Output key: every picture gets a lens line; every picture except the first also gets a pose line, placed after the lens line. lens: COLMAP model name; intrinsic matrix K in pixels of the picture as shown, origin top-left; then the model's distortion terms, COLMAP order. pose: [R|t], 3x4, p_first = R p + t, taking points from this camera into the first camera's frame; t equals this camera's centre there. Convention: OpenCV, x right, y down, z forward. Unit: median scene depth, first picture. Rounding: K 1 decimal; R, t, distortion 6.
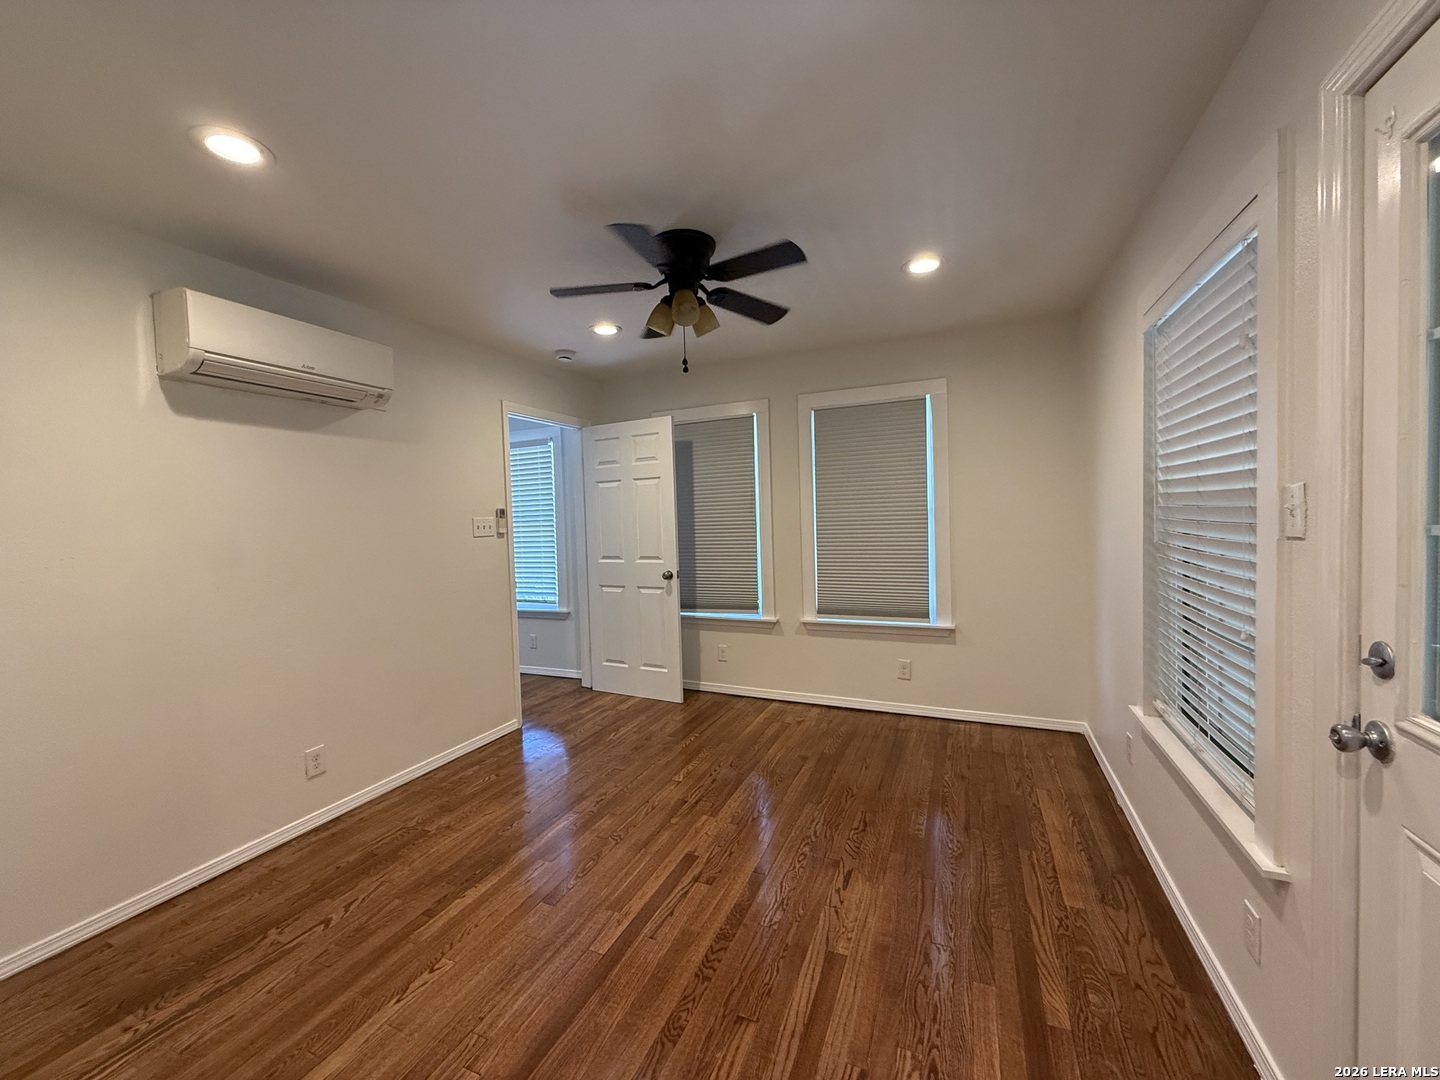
lens RADIAL K [[579.8, 0, 720.0], [0, 579.8, 540.0], [0, 0, 1]] dist [0.000695, 0.000513]
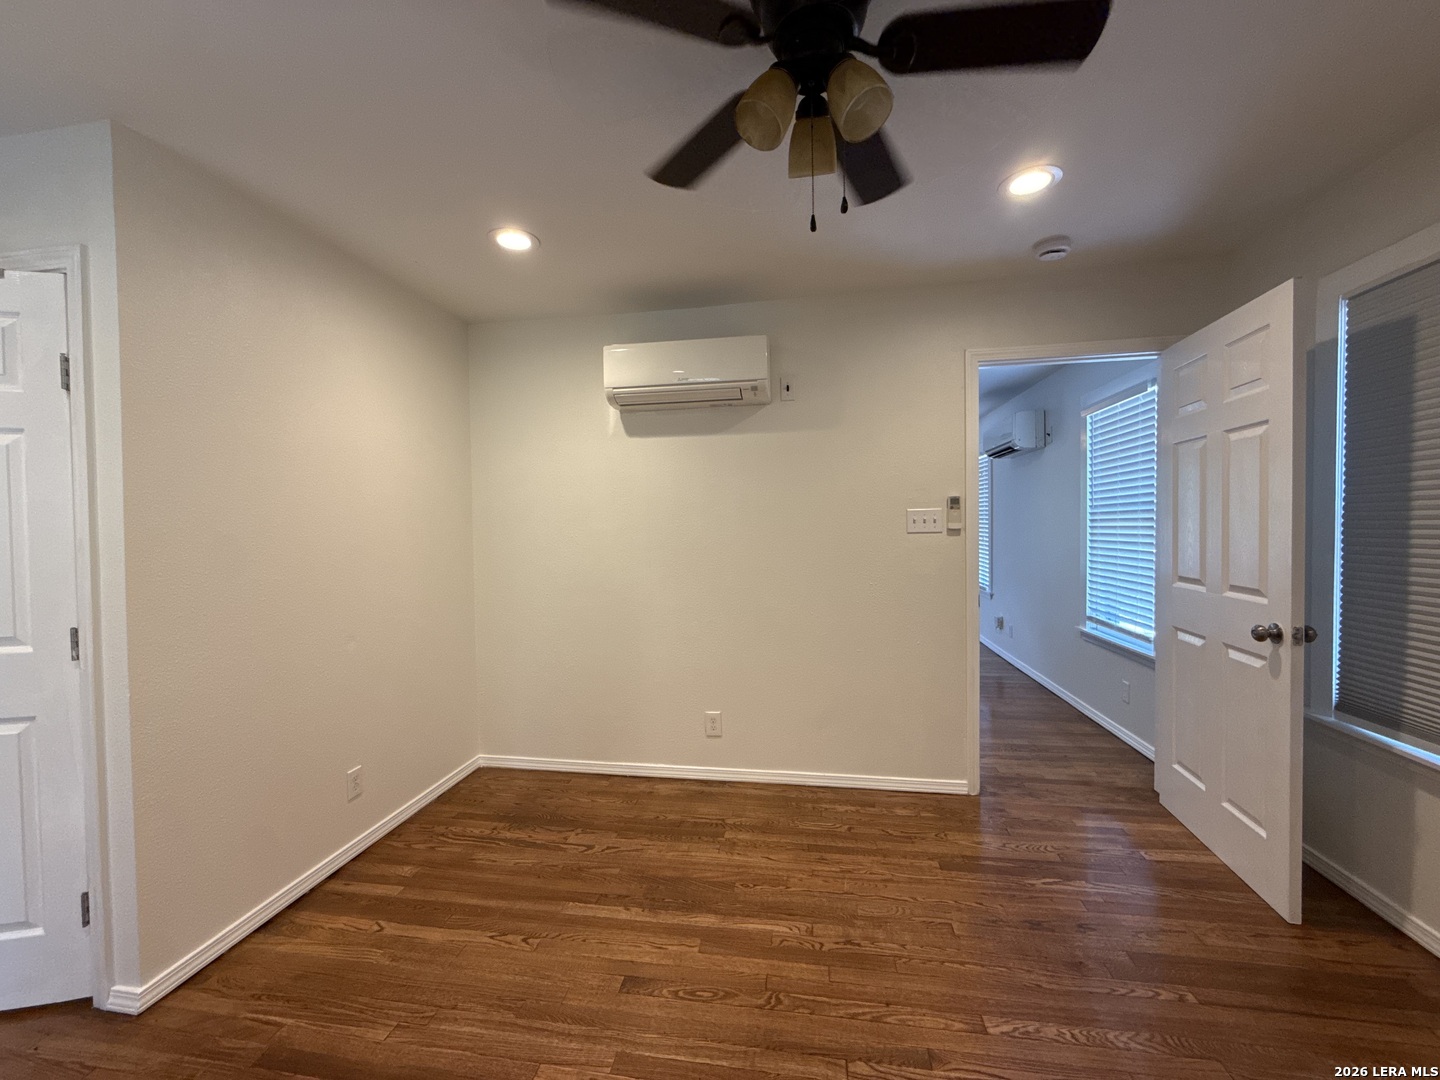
lens RADIAL K [[579.8, 0, 720.0], [0, 579.8, 540.0], [0, 0, 1]] dist [0.000695, 0.000513]
pose [[0.234563, 0.053212, -0.970644, 0.331215], [-0.028894, 0.998441, 0.047754, -0.029065], [0.971671, 0.016845, 0.235735, 0.617518]]
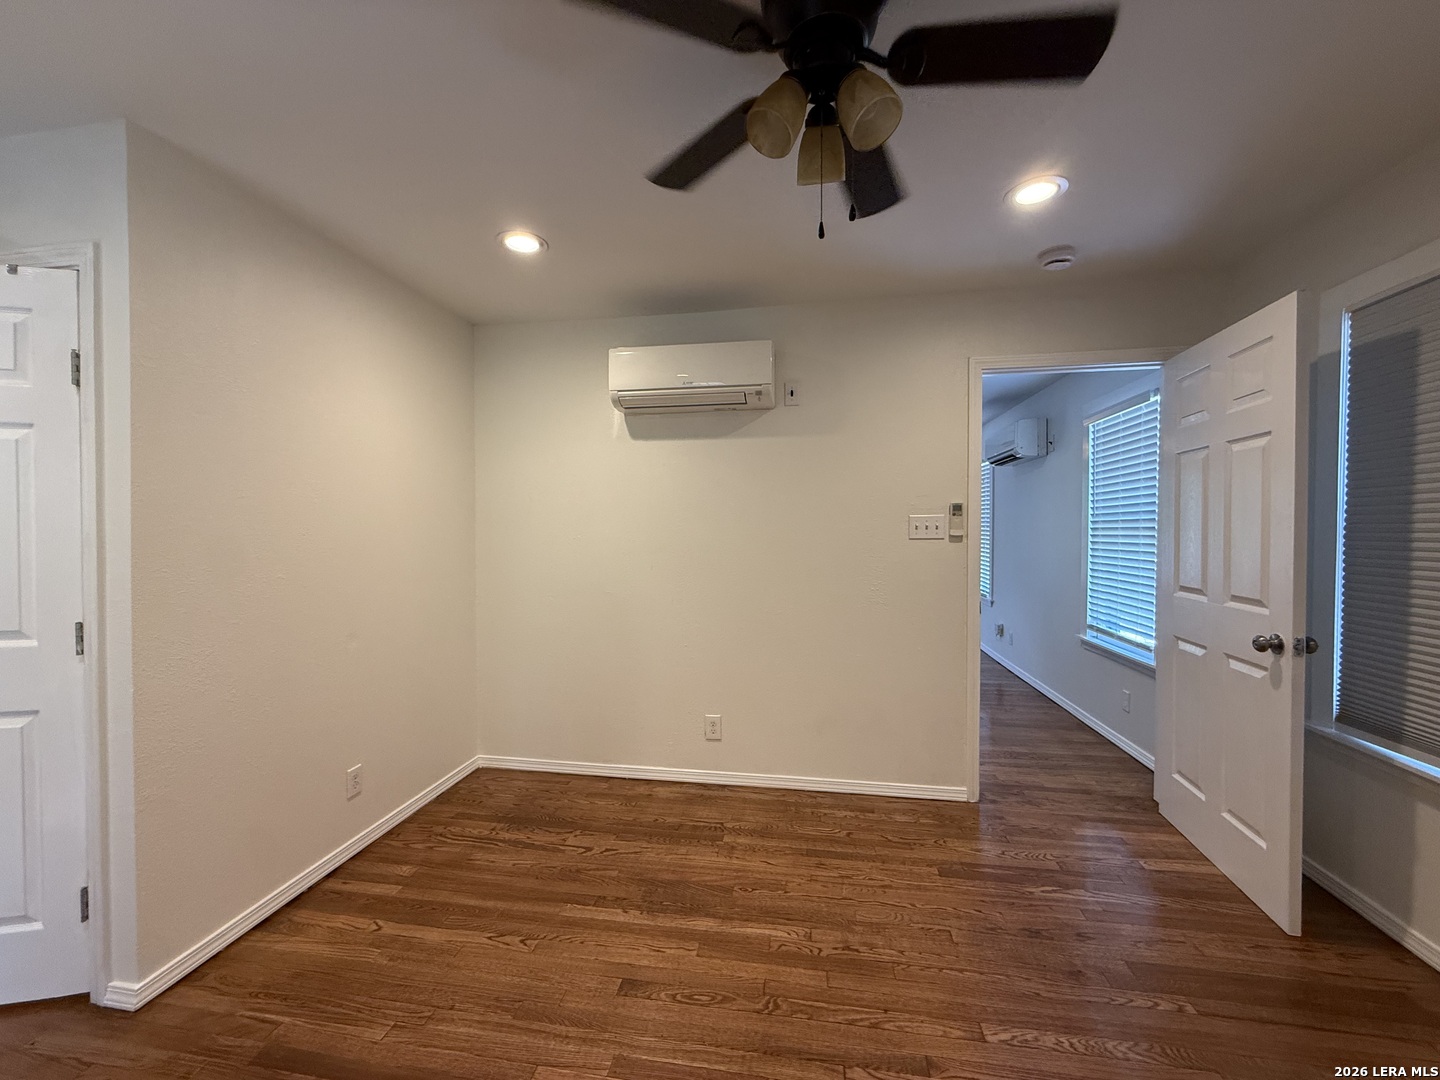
lens RADIAL K [[579.8, 0, 720.0], [0, 579.8, 540.0], [0, 0, 1]] dist [0.000695, 0.000513]
pose [[0.233378, 0.050304, -0.971084, 0.332263], [-0.042165, 0.998245, 0.041578, -0.028976], [0.971471, 0.031243, 0.235090, 0.613754]]
